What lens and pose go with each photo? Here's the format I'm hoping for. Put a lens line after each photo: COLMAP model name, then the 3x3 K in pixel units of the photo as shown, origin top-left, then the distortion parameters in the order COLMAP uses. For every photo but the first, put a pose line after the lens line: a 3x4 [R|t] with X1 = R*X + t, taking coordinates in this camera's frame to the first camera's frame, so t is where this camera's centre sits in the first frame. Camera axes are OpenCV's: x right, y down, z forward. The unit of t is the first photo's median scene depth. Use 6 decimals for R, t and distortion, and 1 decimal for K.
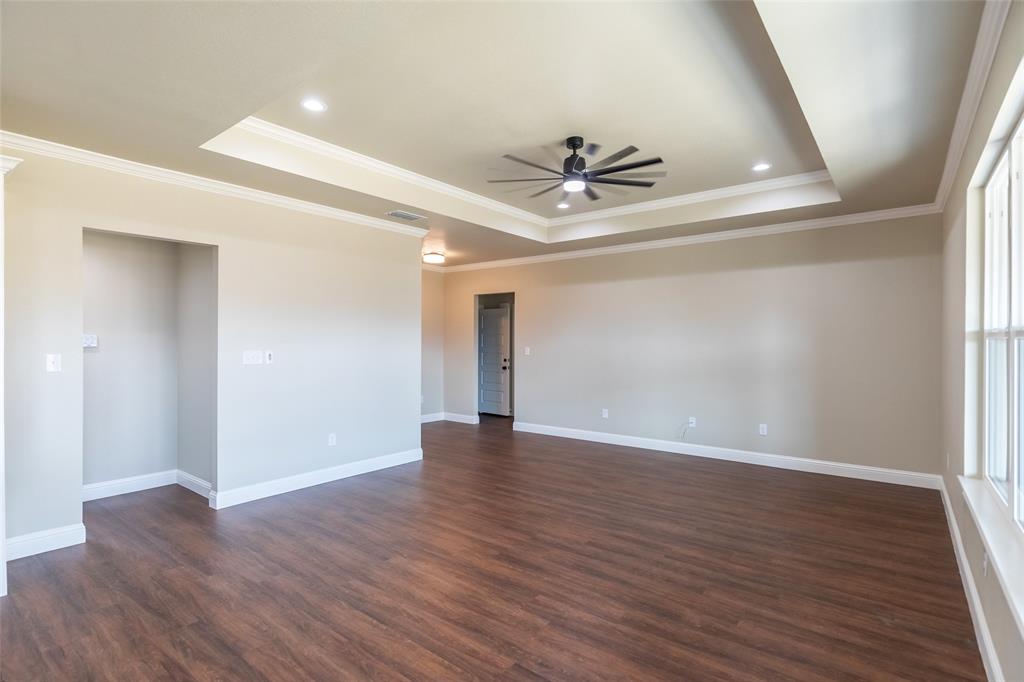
lens RADIAL K [[487.2, 0, 520.2], [0, 487.2, 338.9], [0, 0, 1]] dist [-0.003688, -0.001257]
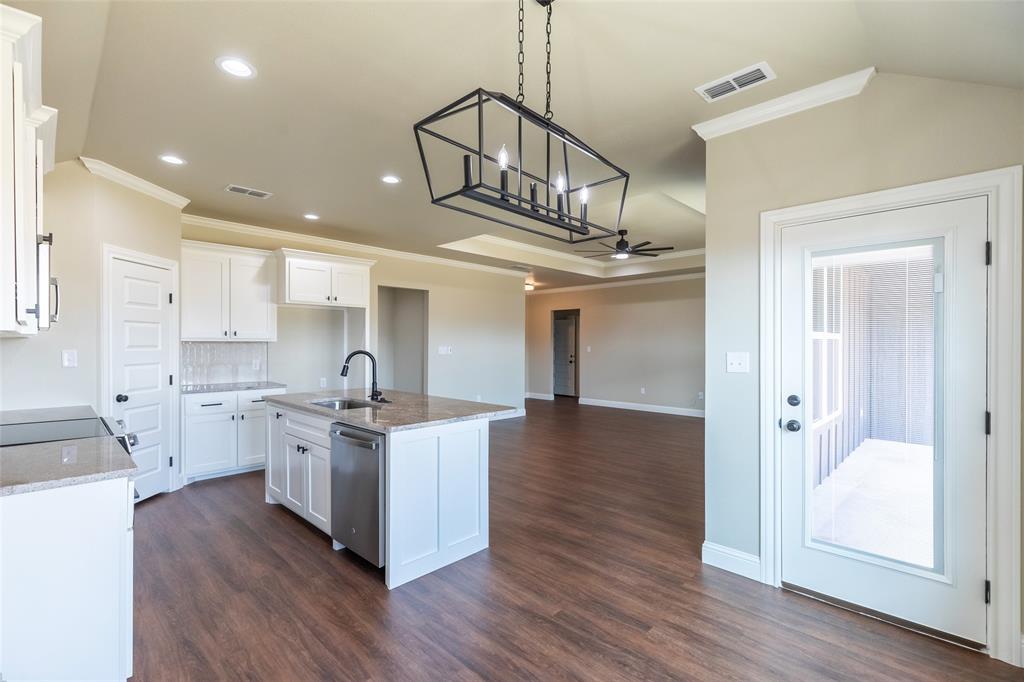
lens RADIAL K [[458.0, 0, 515.9], [0, 458.0, 341.6], [0, 0, 1]] dist [0.006290, -0.002402]
pose [[0.993559, 0.000216, -0.113316, -0.069011], [-0.000511, 0.999997, -0.002574, 0.008069], [0.113315, 0.002615, 0.993556, -0.572156]]
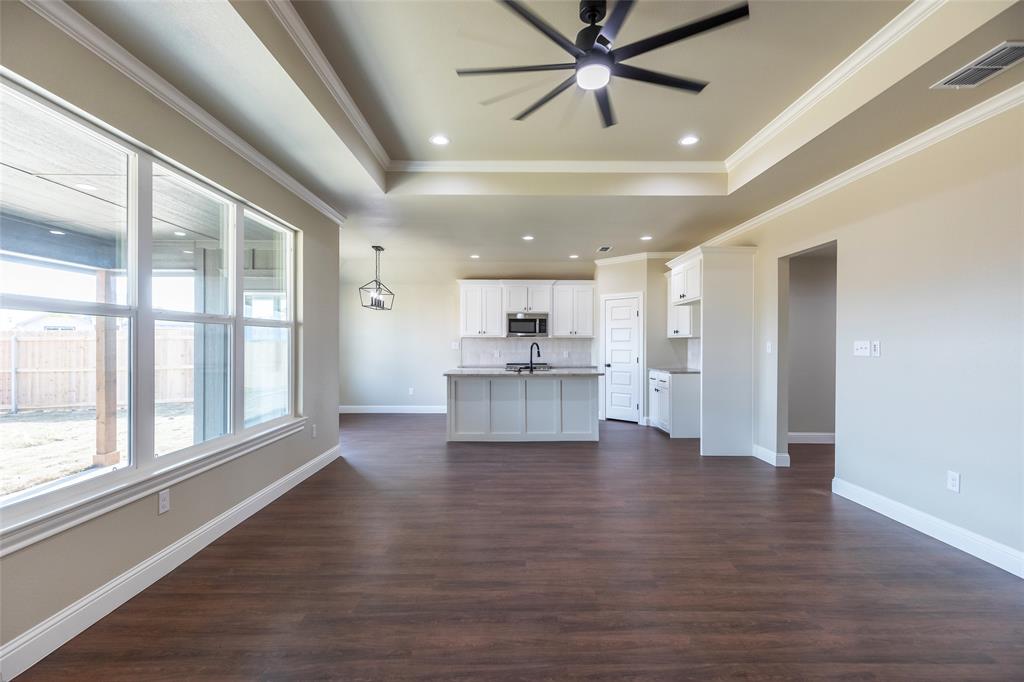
lens RADIAL K [[458.0, 0, 507.6], [0, 458.0, 342.6], [0, 0, 1]] dist [0.006290, -0.002402]
pose [[-0.788801, -0.001927, -0.614646, 0.444699], [-0.000601, 0.999997, -0.002364, 0.025675], [0.614649, -0.001495, -0.788800, 1.101144]]
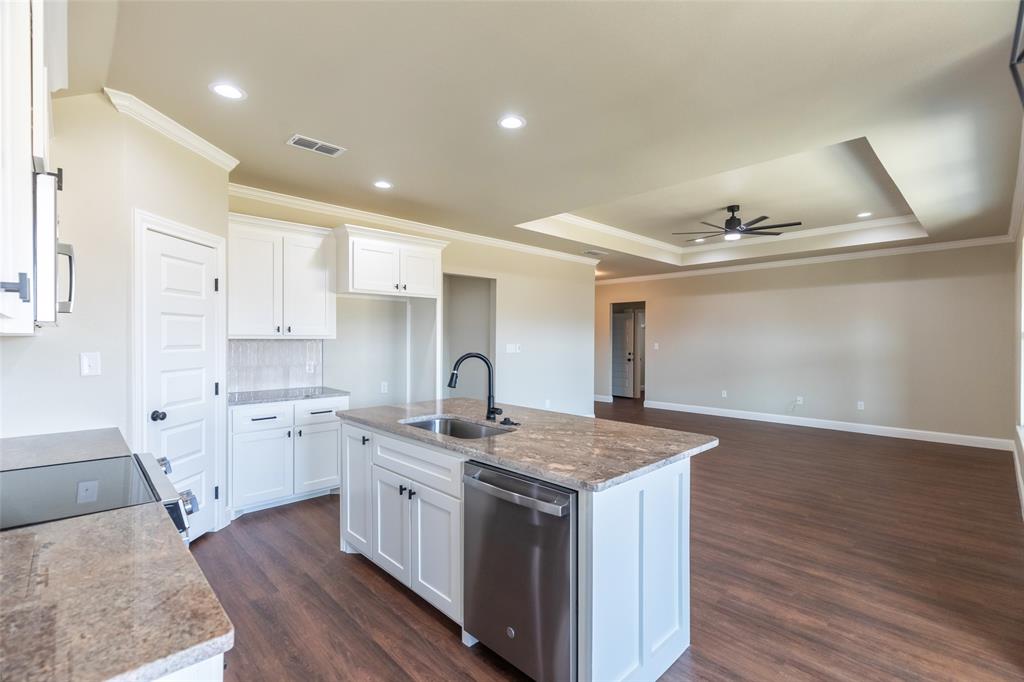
lens RADIAL K [[458.0, 0, 512.9], [0, 458.0, 336.7], [0, 0, 1]] dist [0.006290, -0.002402]
pose [[0.989776, 0.001251, -0.142626, -0.278969], [-0.001460, 0.999998, -0.001362, 0.002056], [0.142624, 0.001556, 0.989776, -0.398388]]
